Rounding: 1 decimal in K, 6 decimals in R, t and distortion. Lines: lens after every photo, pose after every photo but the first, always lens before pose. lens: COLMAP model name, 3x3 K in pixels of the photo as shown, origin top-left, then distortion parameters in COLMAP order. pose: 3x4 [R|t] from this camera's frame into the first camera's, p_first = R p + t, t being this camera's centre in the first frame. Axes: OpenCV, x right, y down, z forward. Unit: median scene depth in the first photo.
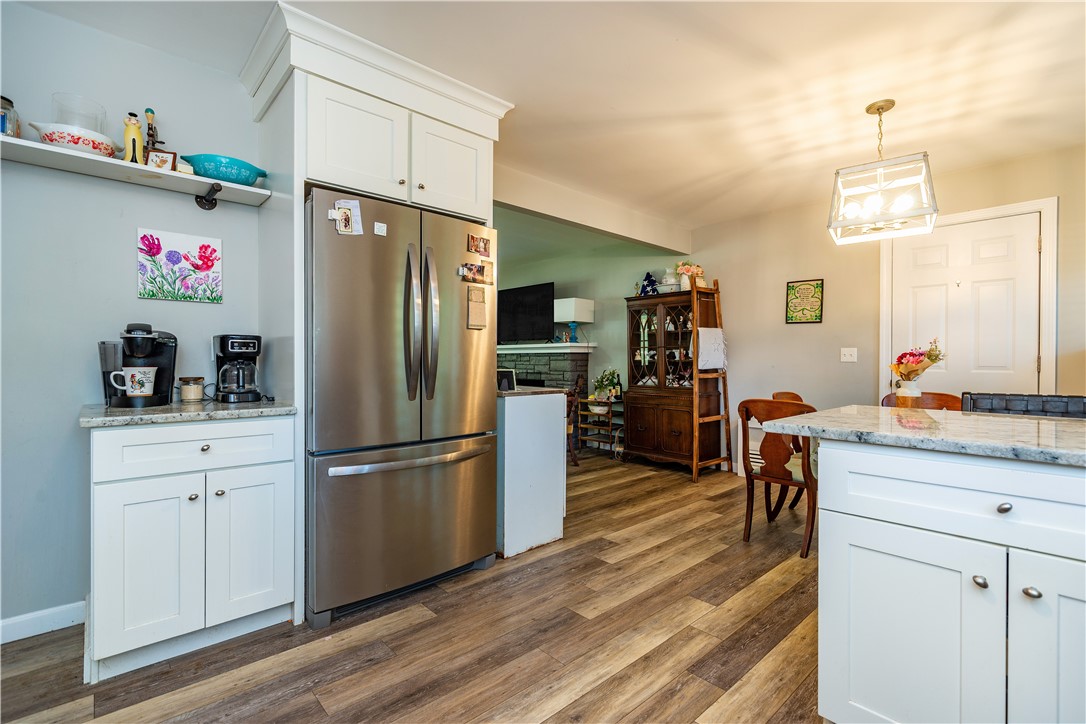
lens RADIAL K [[501.3, 0, 554.8], [0, 501.3, 360.4], [0, 0, 1]] dist [-0.004681, 0.000809]
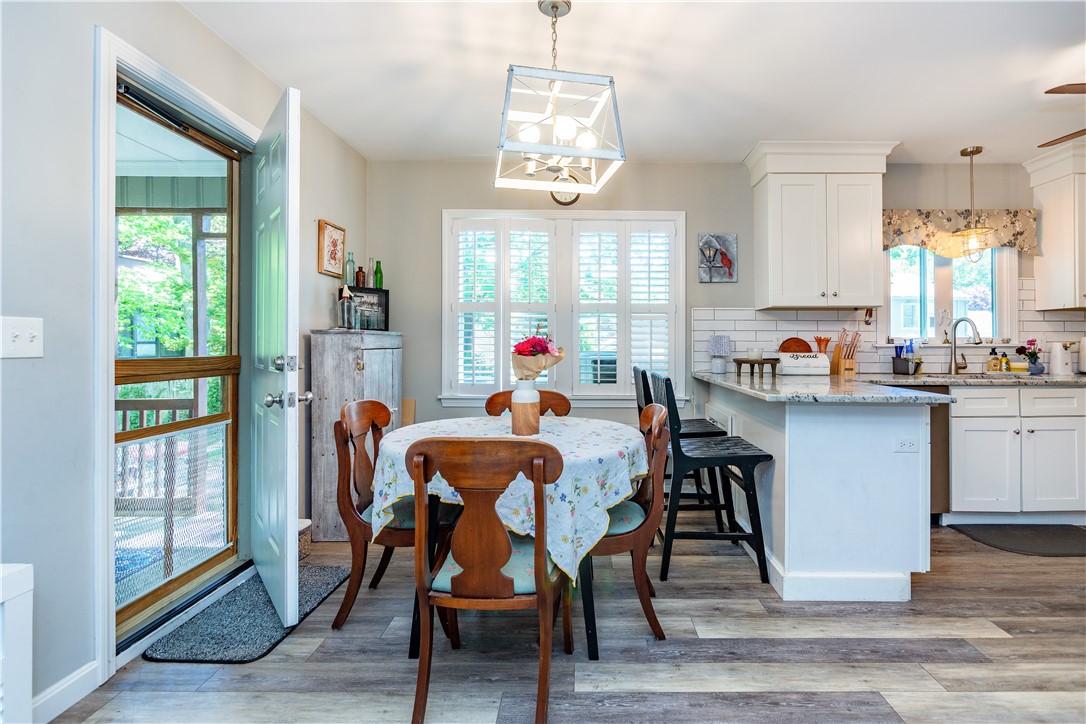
lens RADIAL K [[501.3, 0, 578.0], [0, 501.3, 346.5], [0, 0, 1]] dist [-0.004681, 0.000809]
pose [[-0.720282, -0.013021, 0.693559, 0.136993], [-0.006655, 0.999908, 0.011861, -0.017375], [-0.693650, 0.003927, -0.720302, 1.749386]]
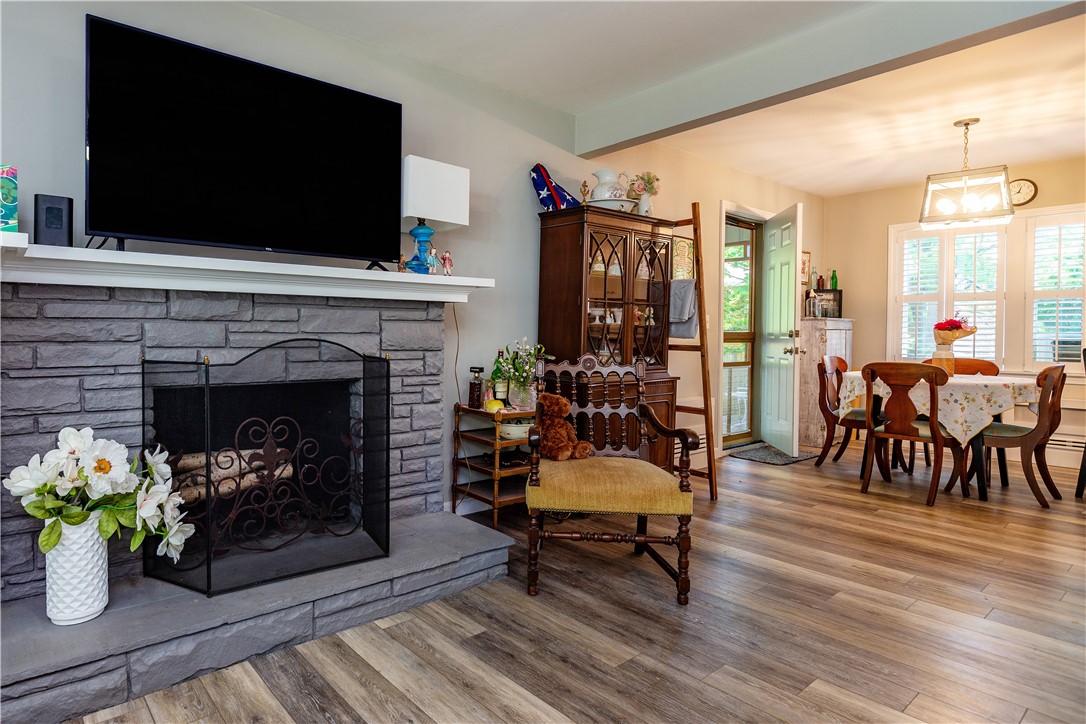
lens RADIAL K [[587.5, 0, 432.4], [0, 587.5, 339.7], [0, 0, 1]] dist [-0.013853, 0.006099]
pose [[0.133740, -0.016991, 0.990871, -1.124637], [-0.006091, 0.999820, 0.017966, 0.015532], [-0.990998, -0.008438, 0.133613, 2.461042]]
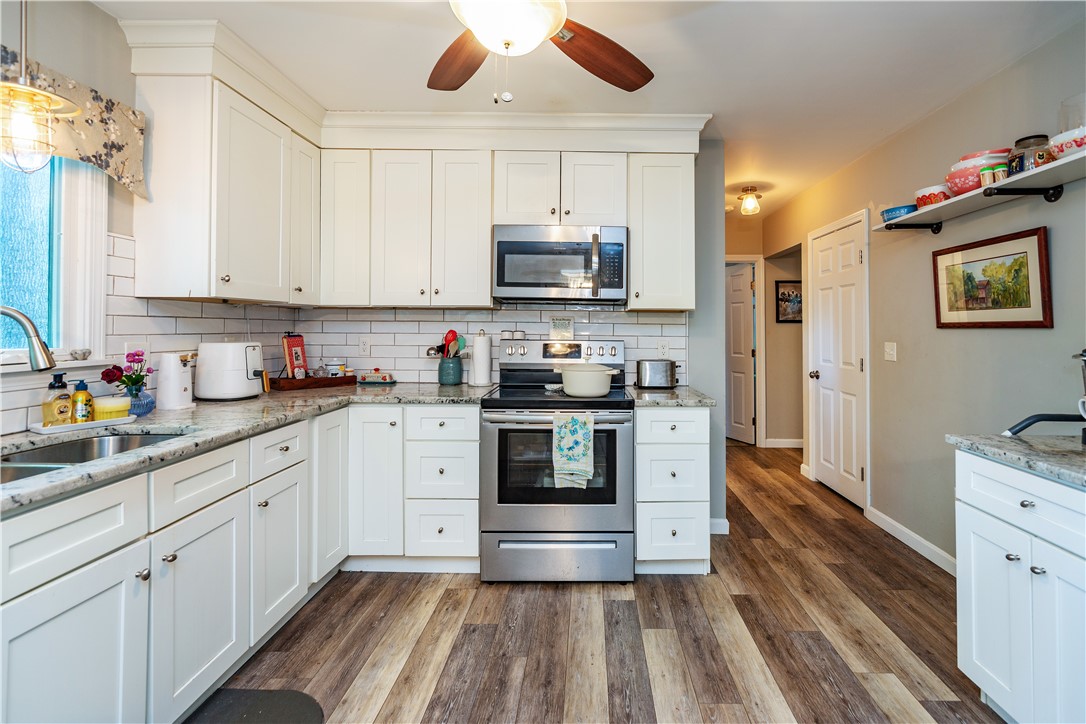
lens RADIAL K [[501.3, 0, 578.7], [0, 501.3, 320.9], [0, 0, 1]] dist [-0.004681, 0.000809]
pose [[-0.687565, -0.021750, -0.725797, 0.290798], [-0.014337, 0.999763, -0.016378, -0.076917], [0.725981, -0.000855, -0.687714, 0.788079]]
